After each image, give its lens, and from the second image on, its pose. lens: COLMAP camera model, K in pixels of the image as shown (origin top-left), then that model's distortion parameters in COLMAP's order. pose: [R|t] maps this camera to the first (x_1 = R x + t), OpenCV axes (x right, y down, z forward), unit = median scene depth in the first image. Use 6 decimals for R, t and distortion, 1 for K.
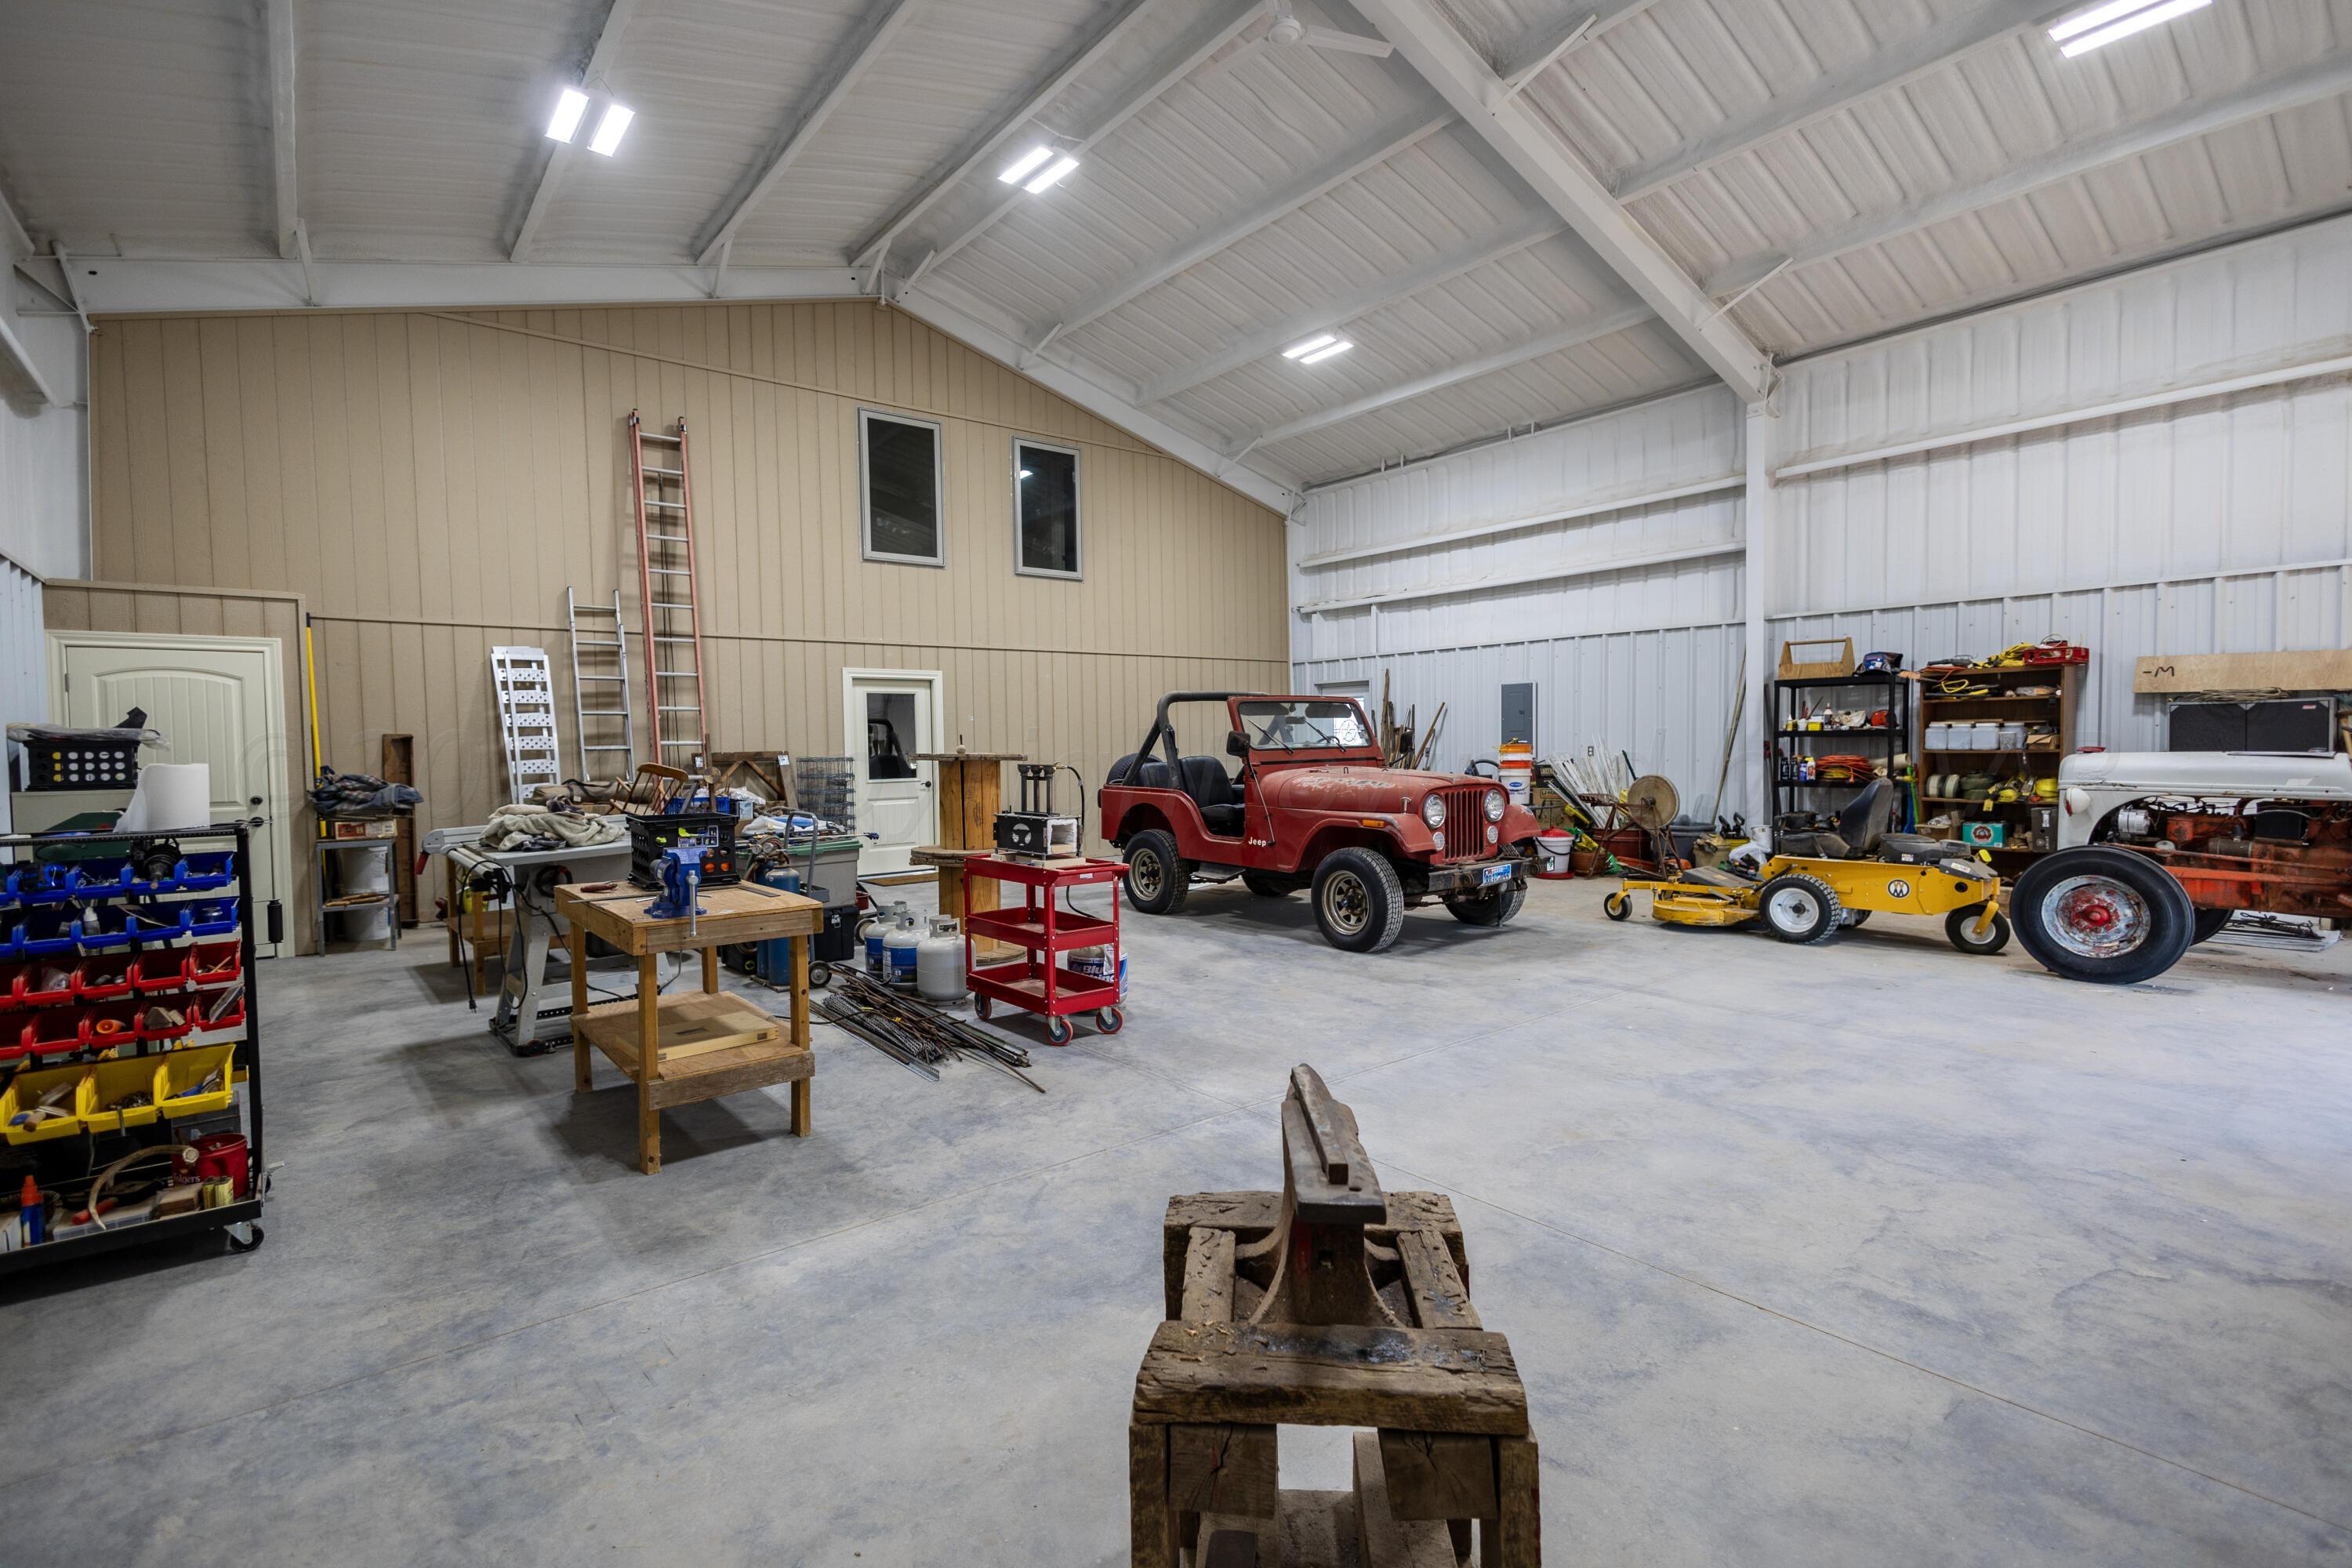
lens RADIAL K [[1074.9, 0, 1174.4], [0, 1074.9, 776.7], [0, 0, 1]] dist [0.005920, -0.000573]
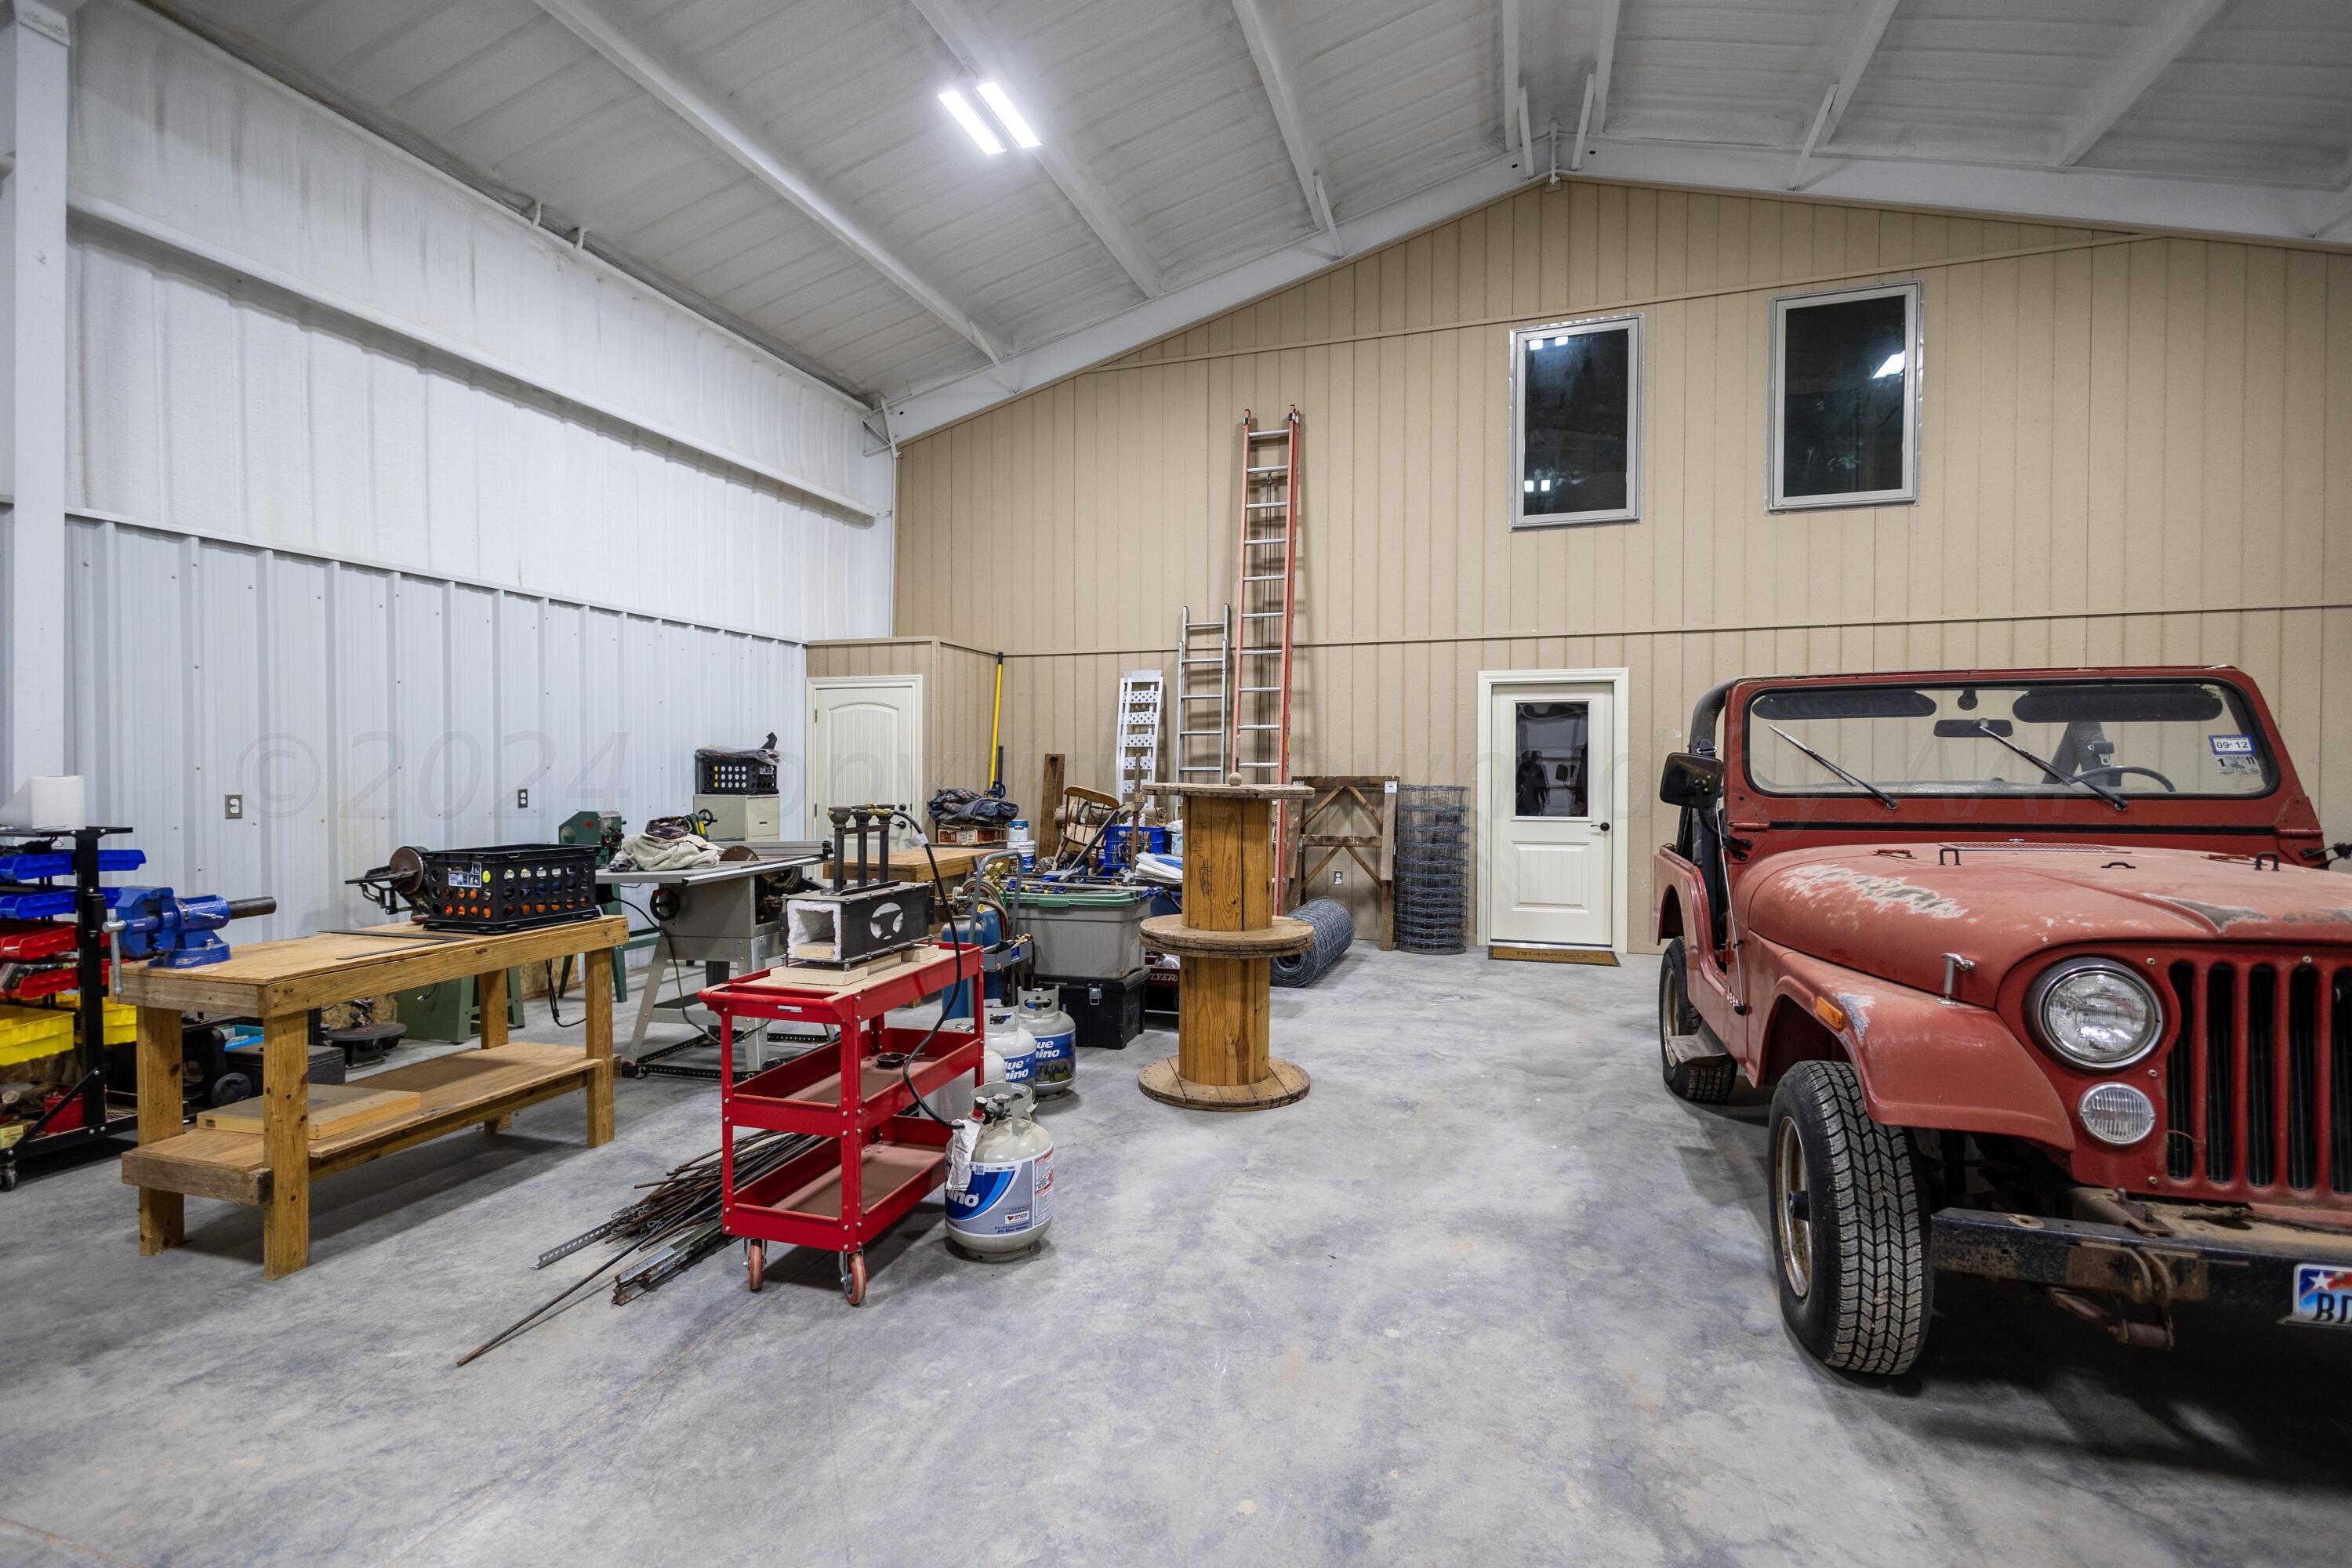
lens RADIAL K [[1074.9, 0, 1174.4], [0, 1074.9, 787.1], [0, 0, 1]] dist [0.005920, -0.000573]
pose [[0.551724, 0.029414, -0.833508, 0.265536], [-0.037738, 0.999235, 0.010282, -0.019969], [0.833172, 0.025782, 0.552412, 0.455380]]
